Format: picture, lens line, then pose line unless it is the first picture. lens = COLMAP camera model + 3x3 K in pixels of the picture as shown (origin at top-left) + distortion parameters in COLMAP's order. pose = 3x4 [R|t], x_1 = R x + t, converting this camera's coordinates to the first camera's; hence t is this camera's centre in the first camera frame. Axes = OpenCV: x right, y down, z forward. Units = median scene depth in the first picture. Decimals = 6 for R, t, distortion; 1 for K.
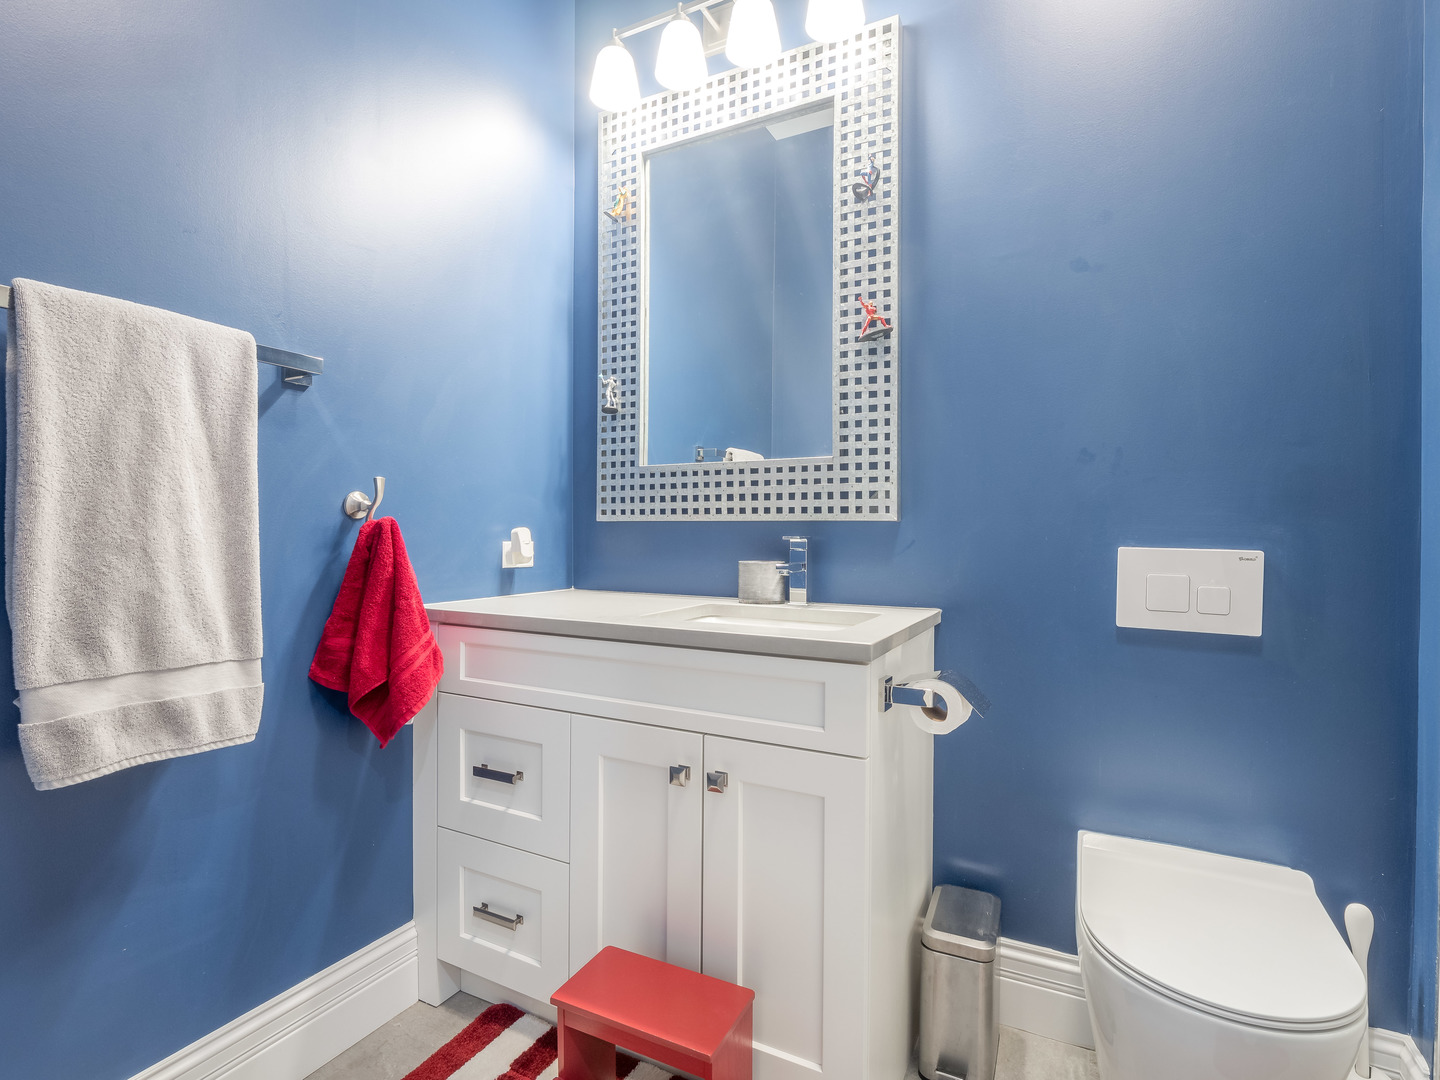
lens RADIAL K [[707.5, 0, 716.4], [0, 707.5, 537.9], [0, 0, 1]] dist [-0.019030, -0.000075]
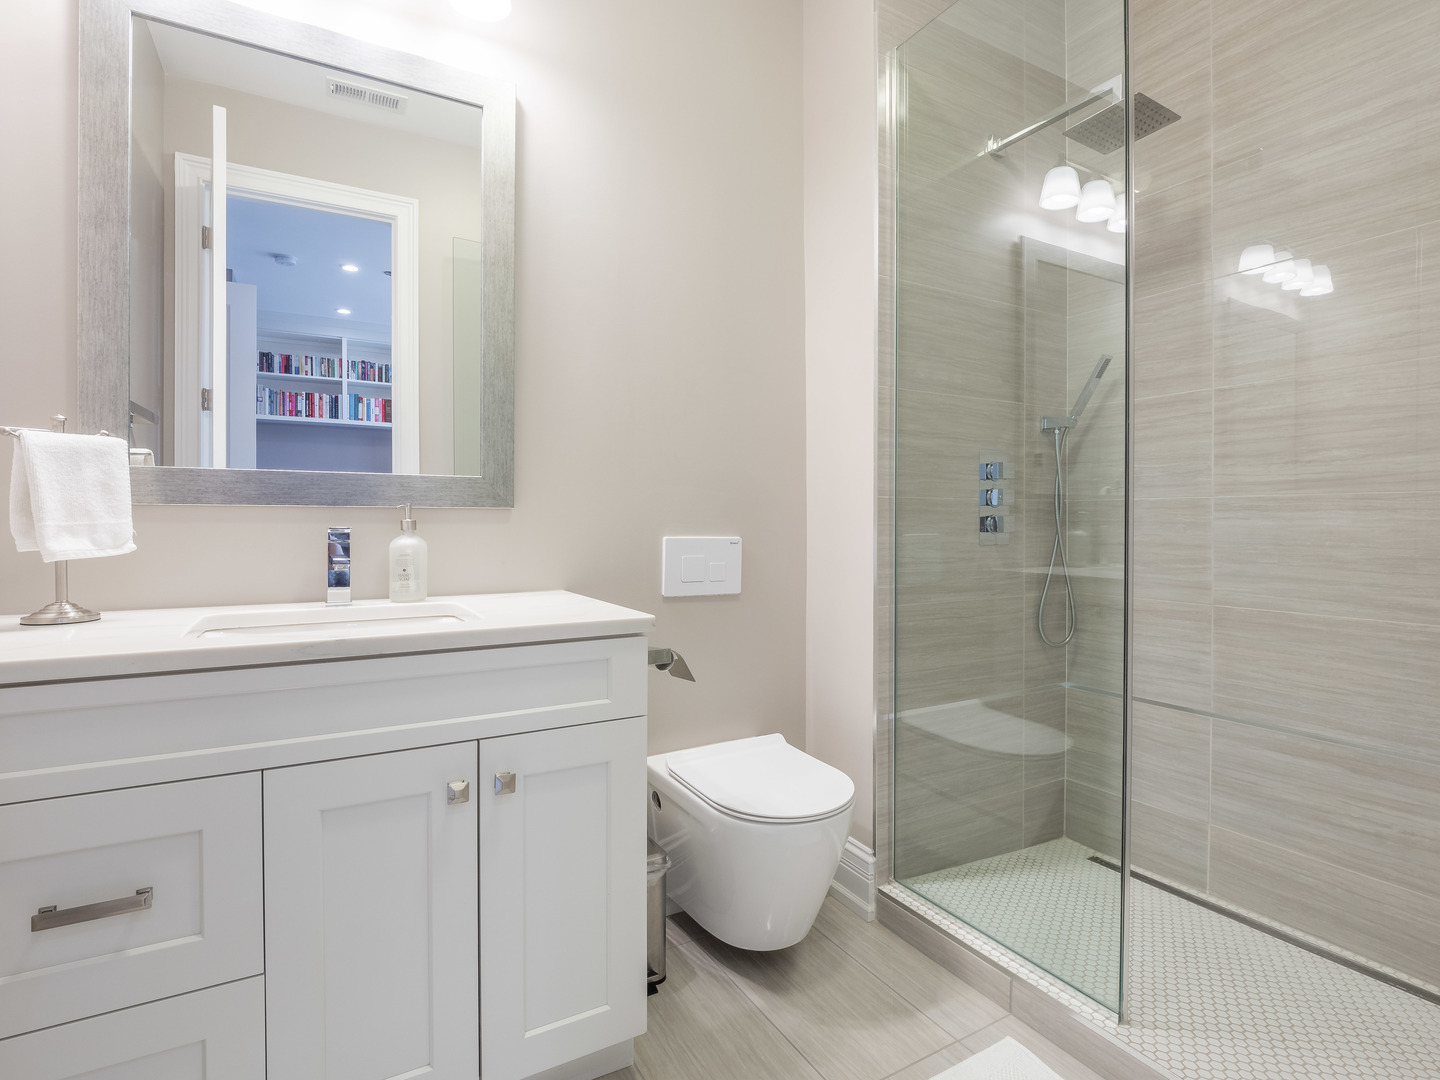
lens RADIAL K [[707.5, 0, 717.4], [0, 707.5, 534.6], [0, 0, 1]] dist [-0.019030, -0.000075]
pose [[0.527415, -0.009665, 0.849553, -0.577158], [0.004524, 0.999953, 0.008568, -0.000085], [-0.849596, -0.000675, 0.527434, 0.216918]]
